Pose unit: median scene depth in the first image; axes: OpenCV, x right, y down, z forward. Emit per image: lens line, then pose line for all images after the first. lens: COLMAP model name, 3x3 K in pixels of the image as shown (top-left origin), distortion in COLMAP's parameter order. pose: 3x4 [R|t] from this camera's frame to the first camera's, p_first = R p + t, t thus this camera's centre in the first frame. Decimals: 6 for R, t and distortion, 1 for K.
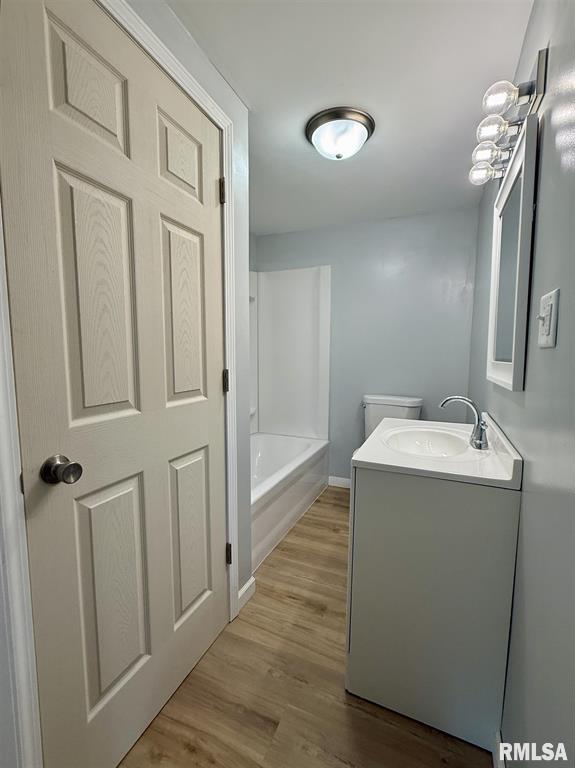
lens RADIAL K [[339.0, 0, 287.5], [0, 339.0, 384.0], [0, 0, 1]] dist [0.000509, 0.000120]
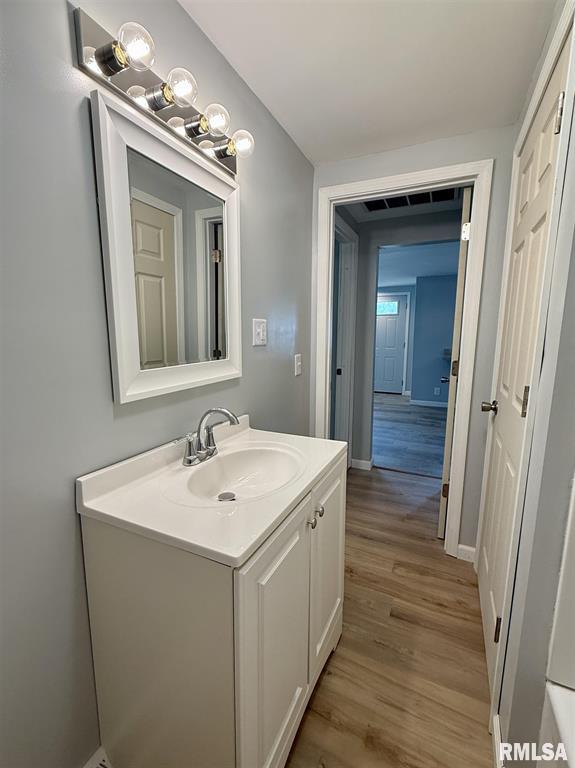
lens RADIAL K [[339.0, 0, 287.5], [0, 339.0, 384.0], [0, 0, 1]] dist [0.000509, 0.000120]
pose [[-0.999442, -0.012284, 0.031048, 0.294771], [-0.004253, 0.969126, 0.246531, -0.215955], [-0.033117, 0.246261, -0.968637, 1.721882]]
